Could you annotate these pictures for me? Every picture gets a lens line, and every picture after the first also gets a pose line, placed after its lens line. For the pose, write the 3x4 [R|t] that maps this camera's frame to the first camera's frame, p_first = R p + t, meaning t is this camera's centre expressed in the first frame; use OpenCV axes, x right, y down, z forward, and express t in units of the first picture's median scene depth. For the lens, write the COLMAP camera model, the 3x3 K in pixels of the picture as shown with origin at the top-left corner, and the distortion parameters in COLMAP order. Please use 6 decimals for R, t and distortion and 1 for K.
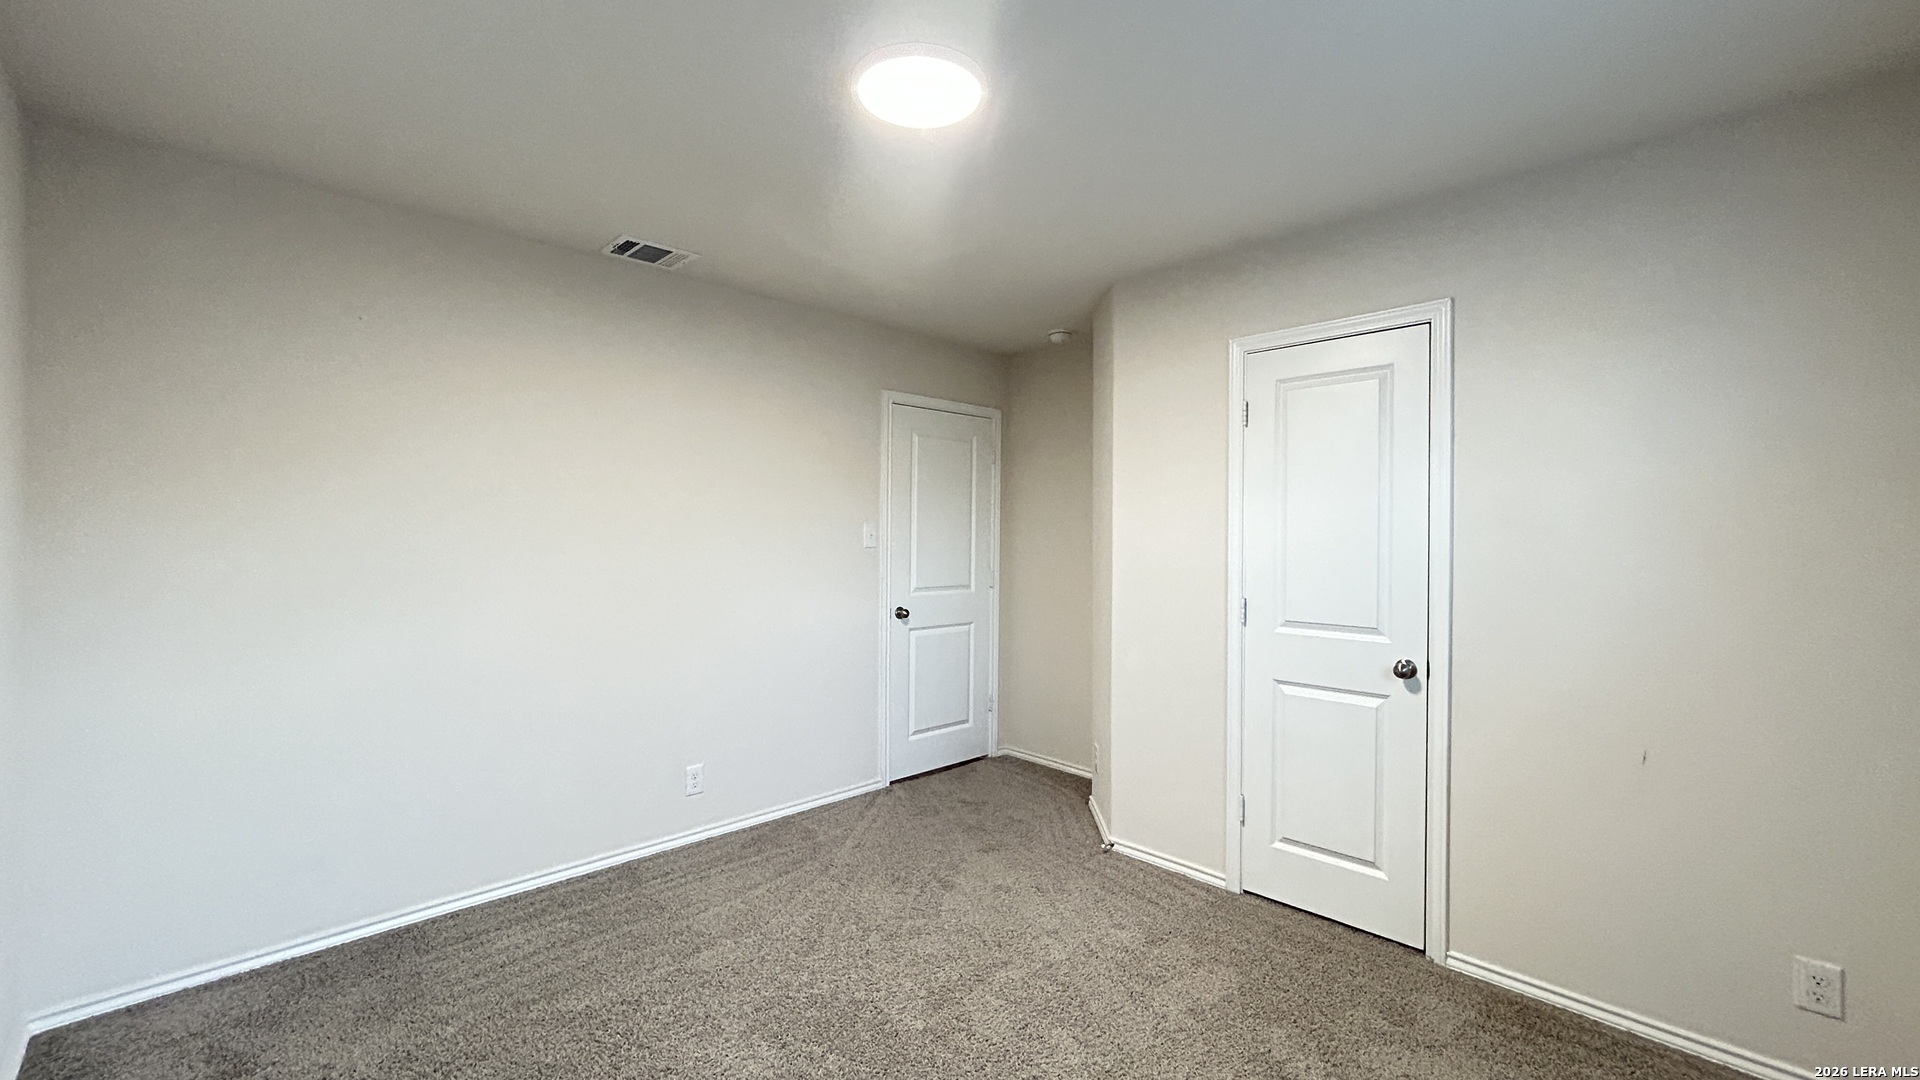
lens RADIAL K [[771.5, 0, 953.6], [0, 771.5, 545.0], [0, 0, 1]] dist [-0.001860, 0.002236]
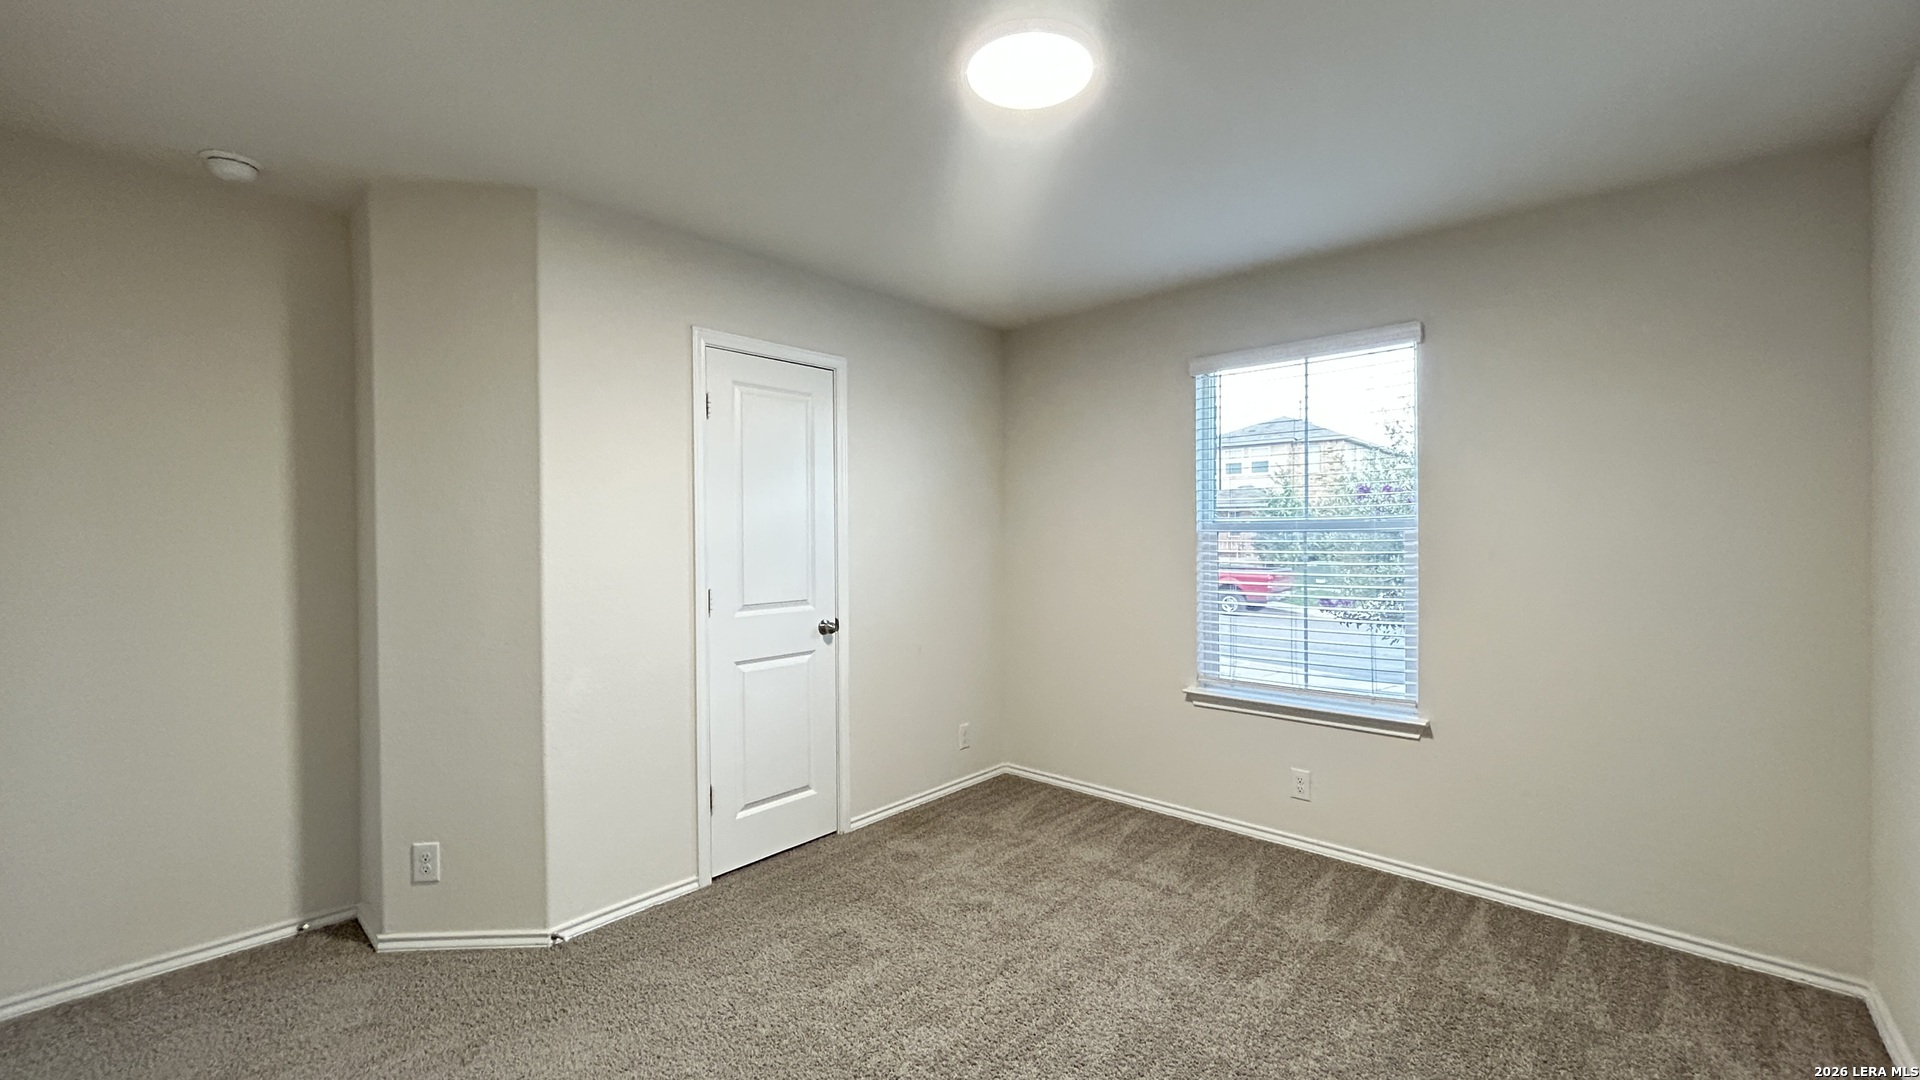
lens RADIAL K [[771.5, 0, 949.2], [0, 771.5, 542.2], [0, 0, 1]] dist [-0.001860, 0.002236]
pose [[-0.072093, -0.011376, 0.997333, -0.725763], [0.020732, 0.999702, 0.012901, 0.001886], [-0.997182, 0.021607, -0.071835, 0.847773]]
